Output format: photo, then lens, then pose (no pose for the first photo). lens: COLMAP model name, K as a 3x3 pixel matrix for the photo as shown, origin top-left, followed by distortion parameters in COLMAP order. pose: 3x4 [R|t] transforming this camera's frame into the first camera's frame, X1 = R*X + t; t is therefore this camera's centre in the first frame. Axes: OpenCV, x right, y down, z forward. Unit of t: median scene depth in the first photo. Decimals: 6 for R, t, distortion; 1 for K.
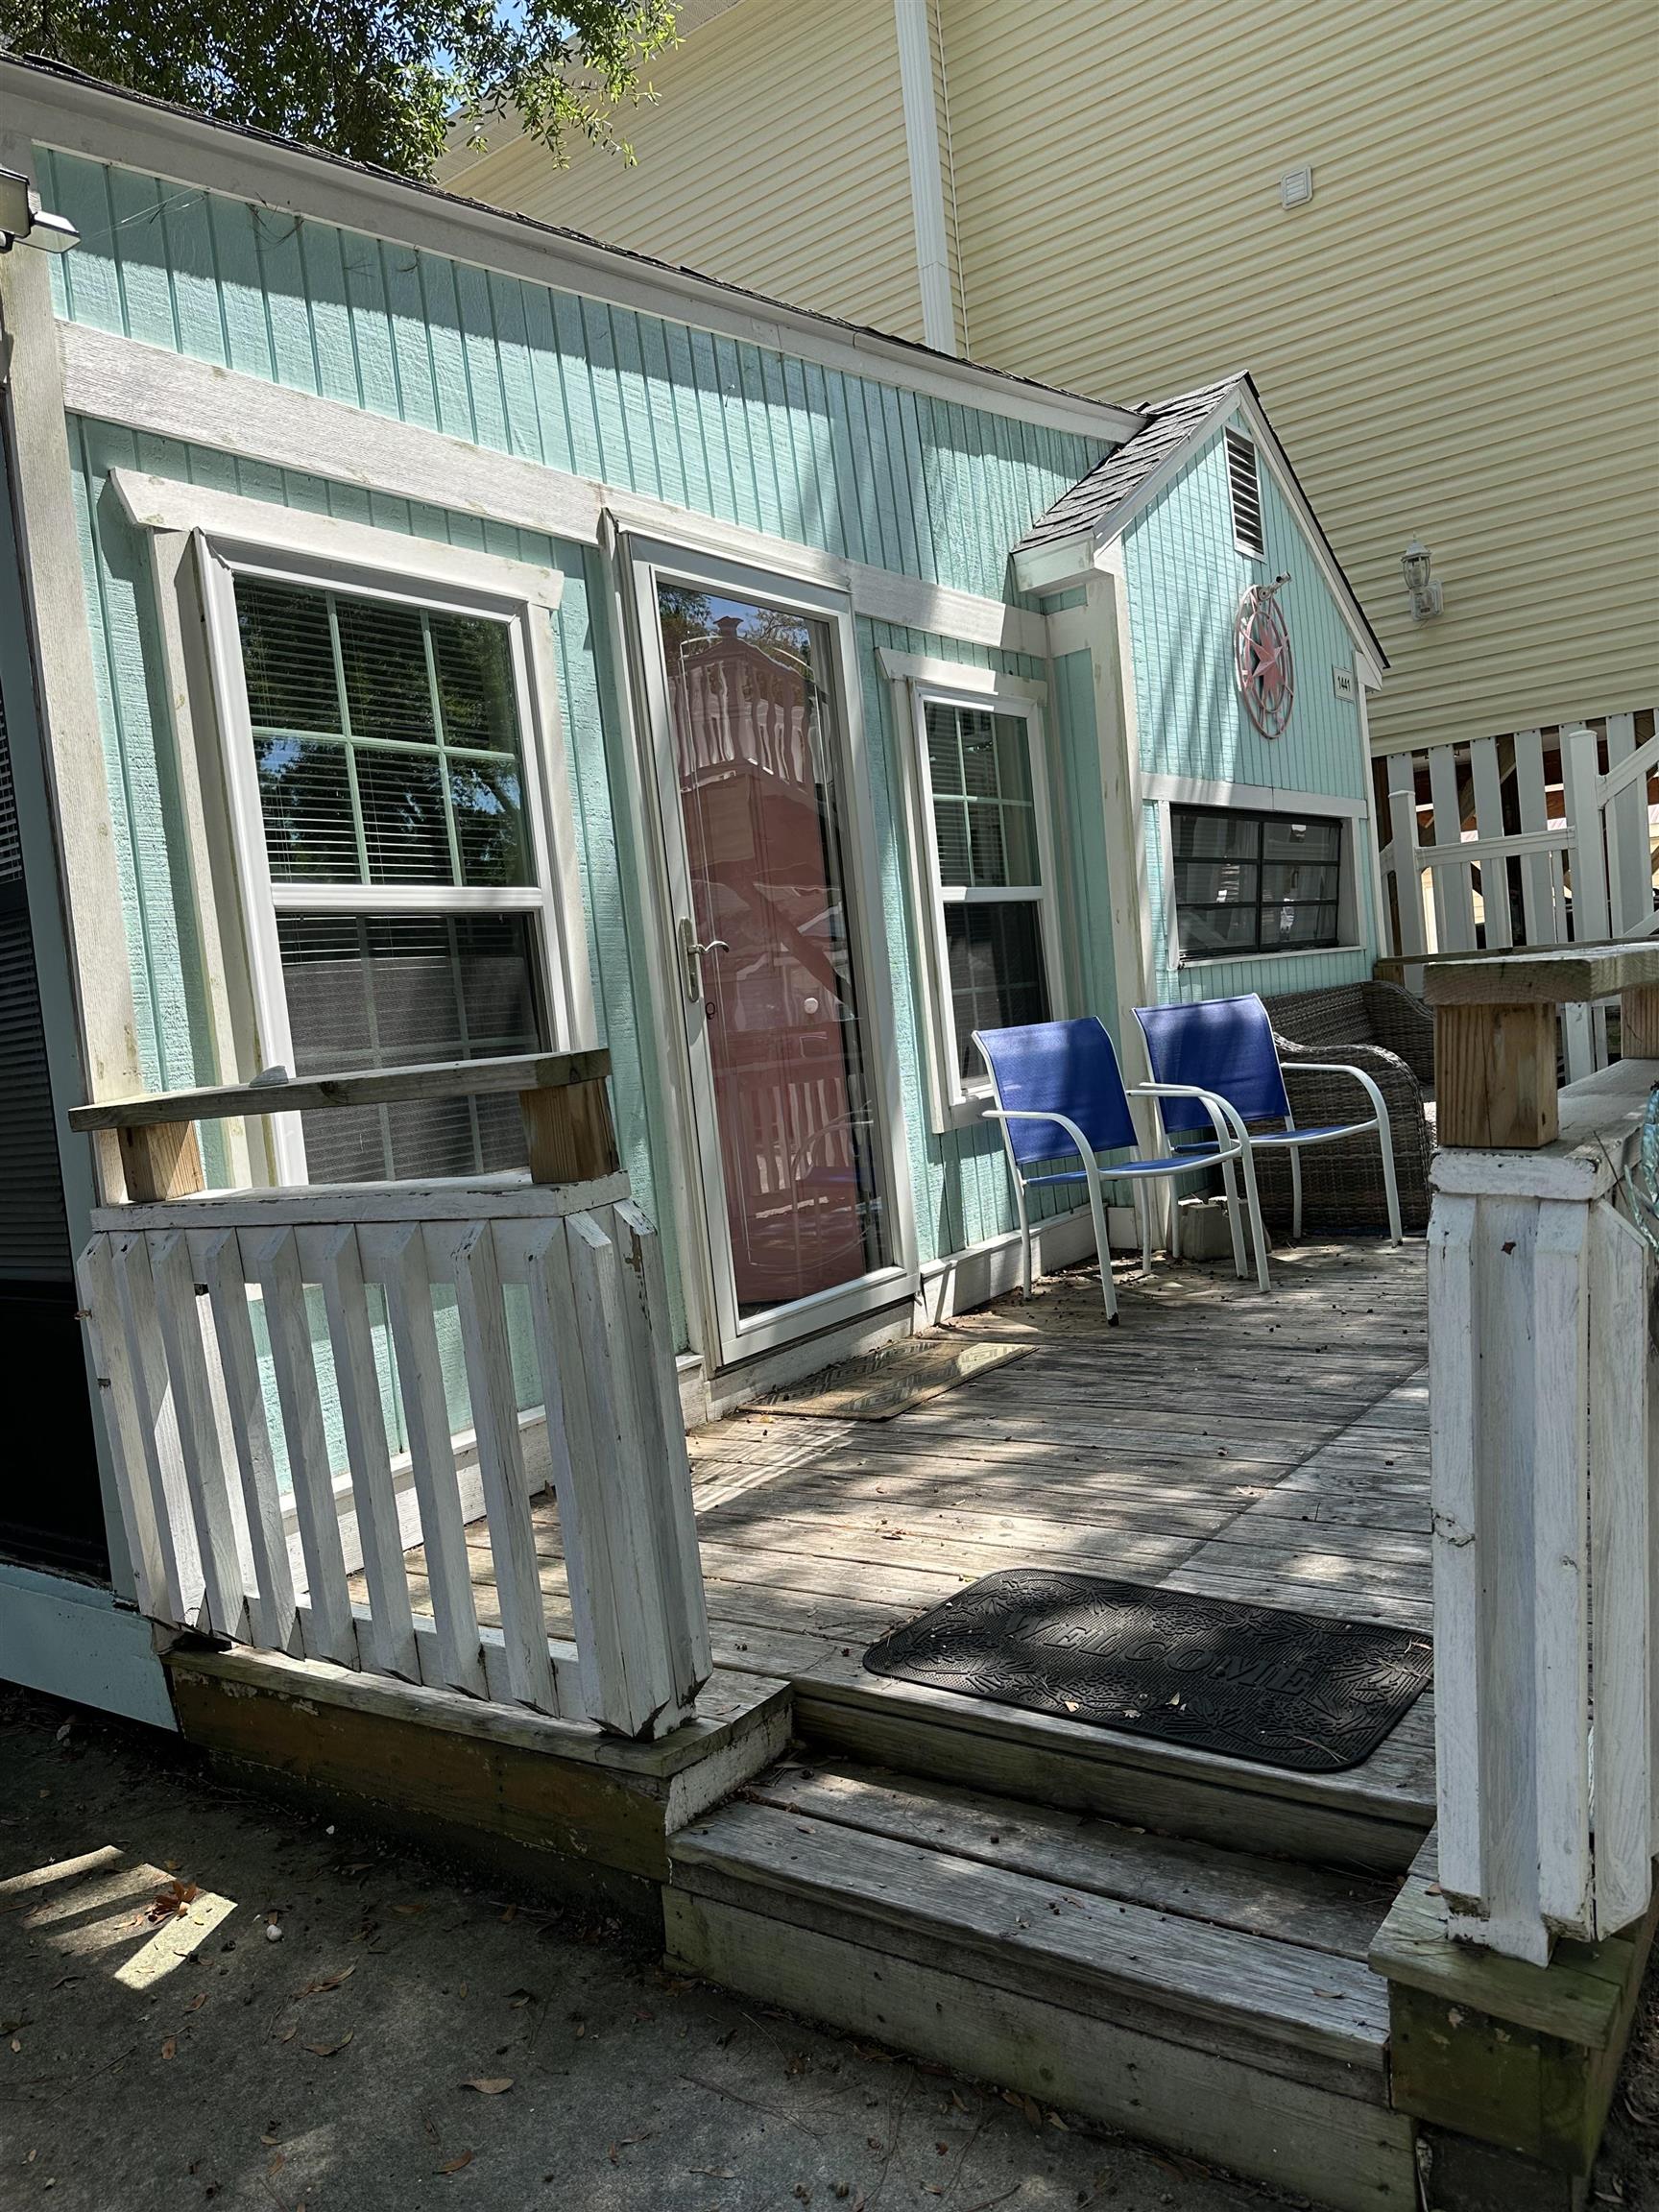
lens RADIAL K [[1529.7, 0, 829.5], [0, 1529.7, 1106.0], [0, 0, 1]] dist [0.176576, -0.382983]
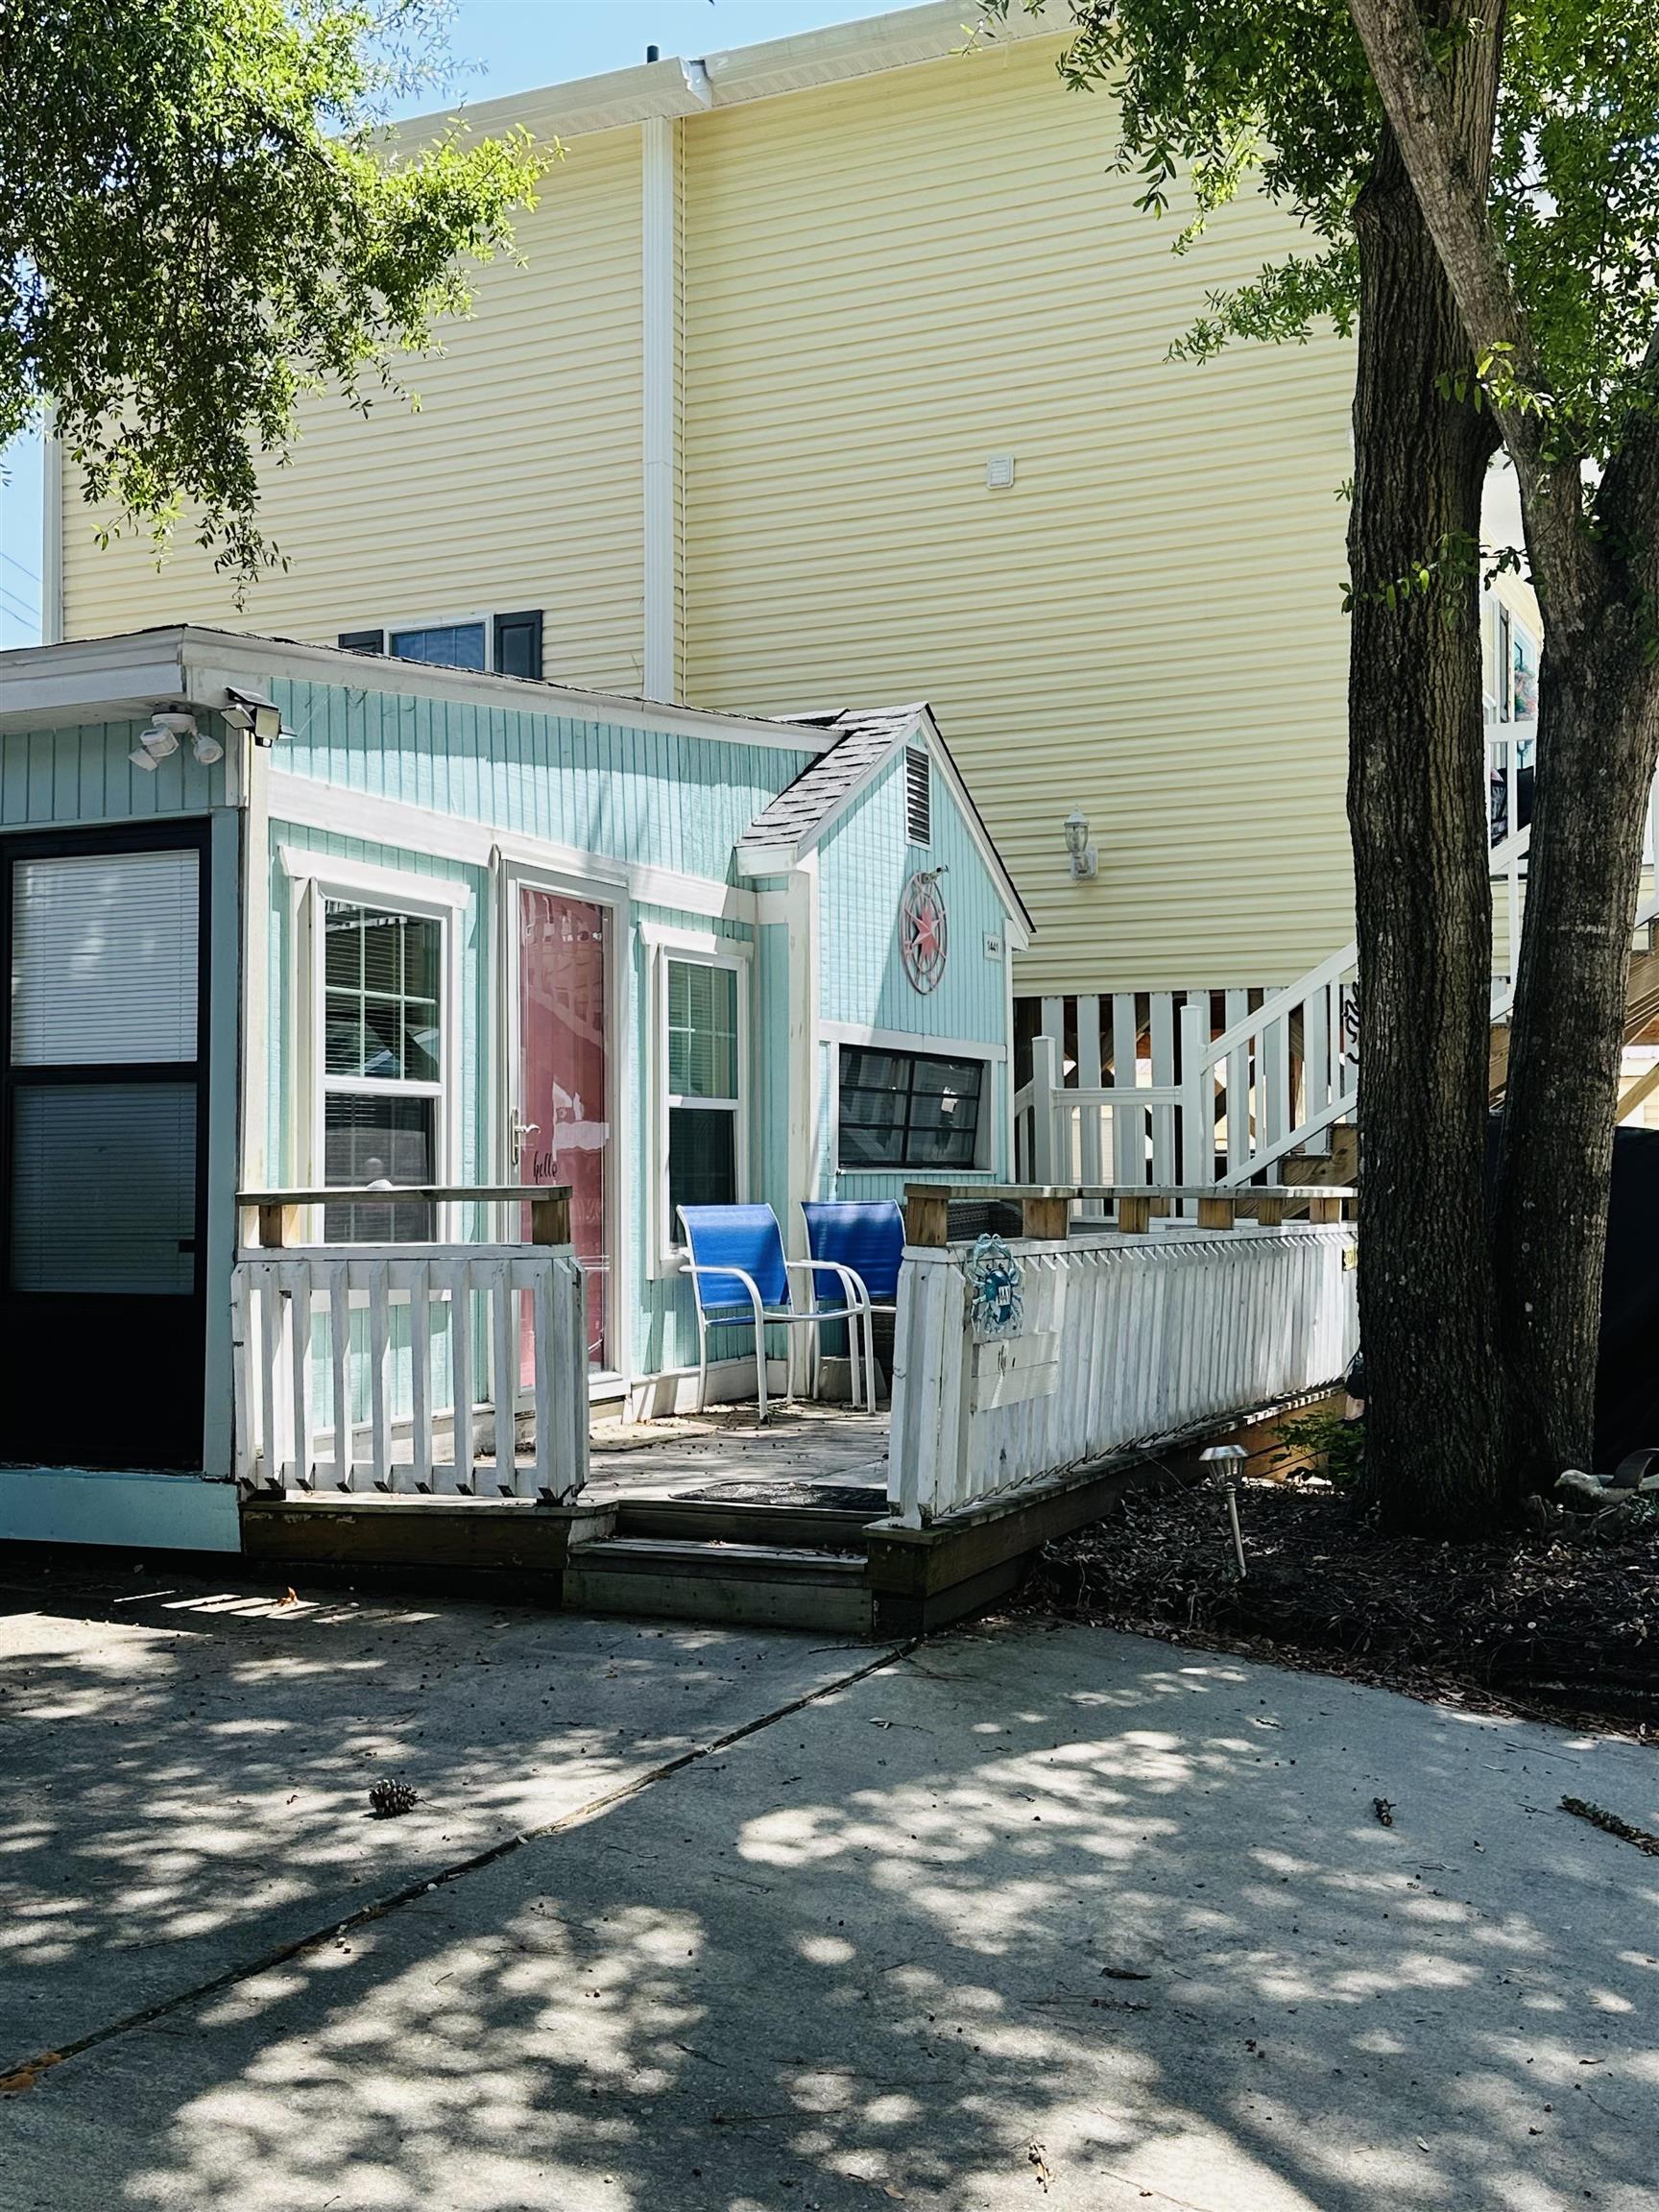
lens RADIAL K [[2329.2, 0, 829.5], [0, 2329.2, 1106.0], [0, 0, 1]] dist [0.203385, 0.002064]
pose [[0.972710, 0.103663, 0.207581, -0.194694], [-0.081114, 0.990122, -0.114360, 0.079683], [-0.217386, 0.094401, 0.971510, -0.922189]]
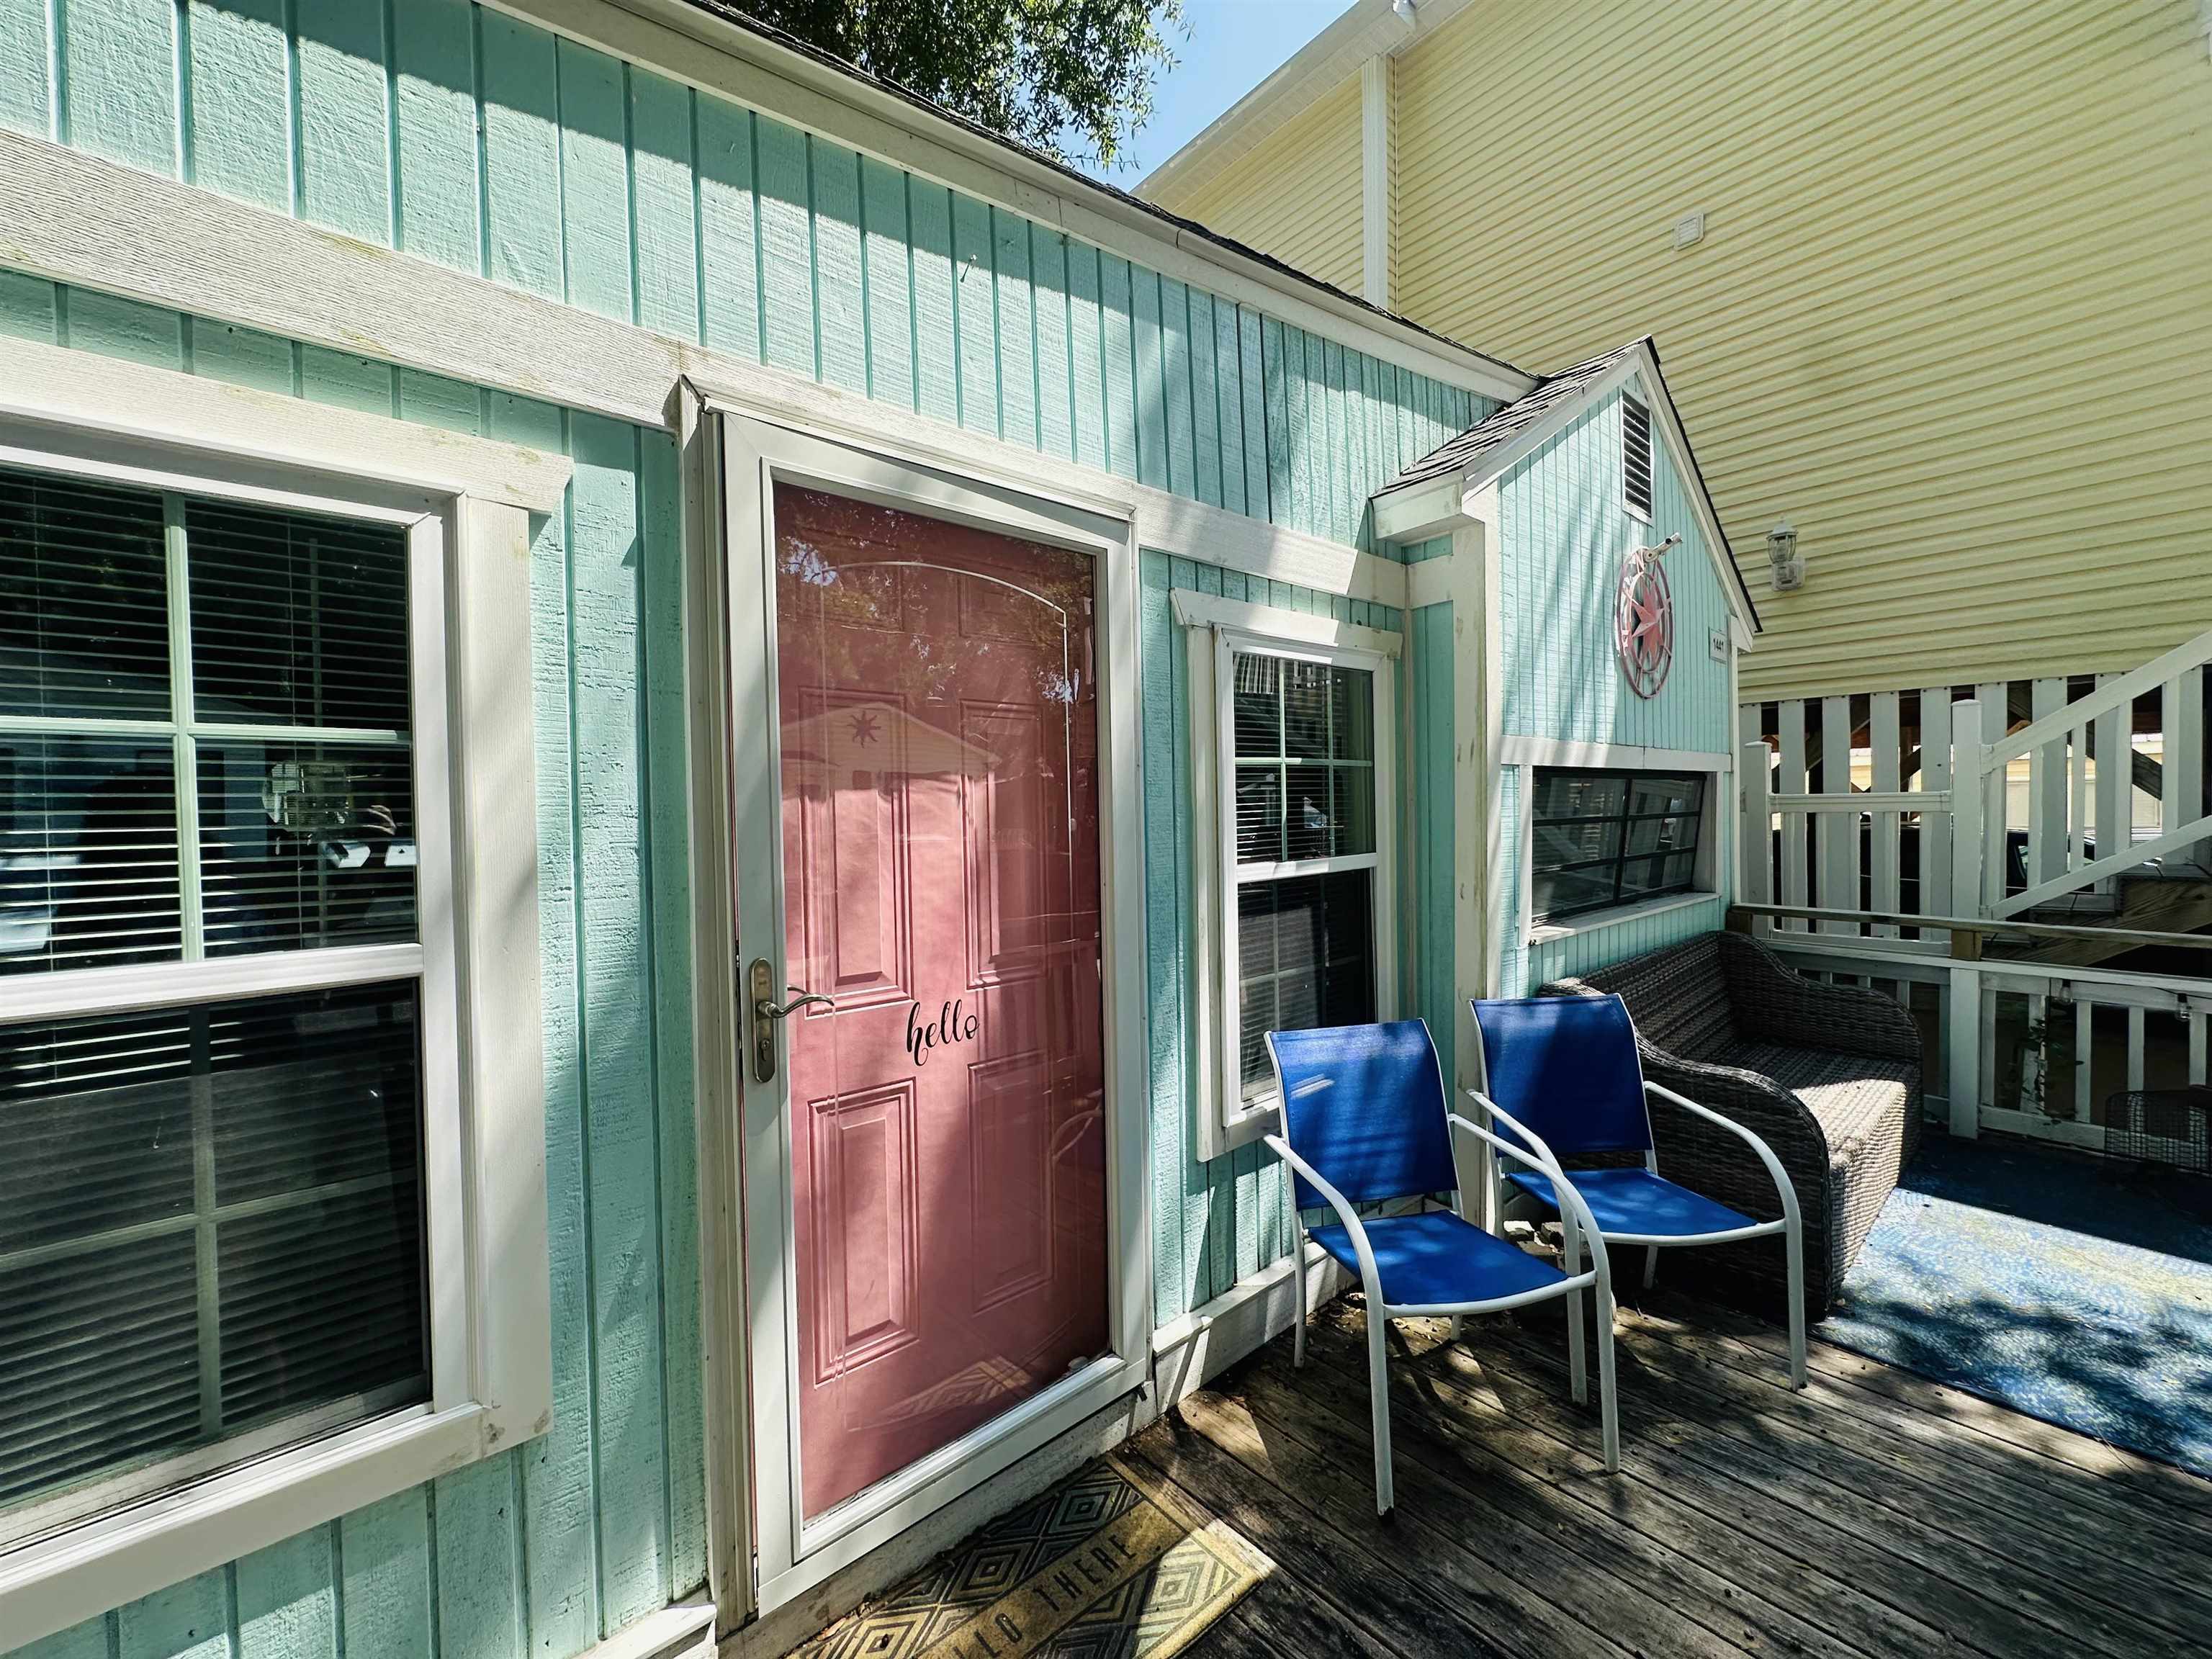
lens RADIAL K [[876.8, 0, 1106.0], [0, 876.8, 829.5], [0, 0, 1]] dist [-0.006025, 0.000193]
pose [[0.970205, 0.088690, -0.225470, 0.101138], [-0.095075, 0.995314, -0.017601, -0.135916], [0.222853, 0.038513, 0.974091, 0.471033]]
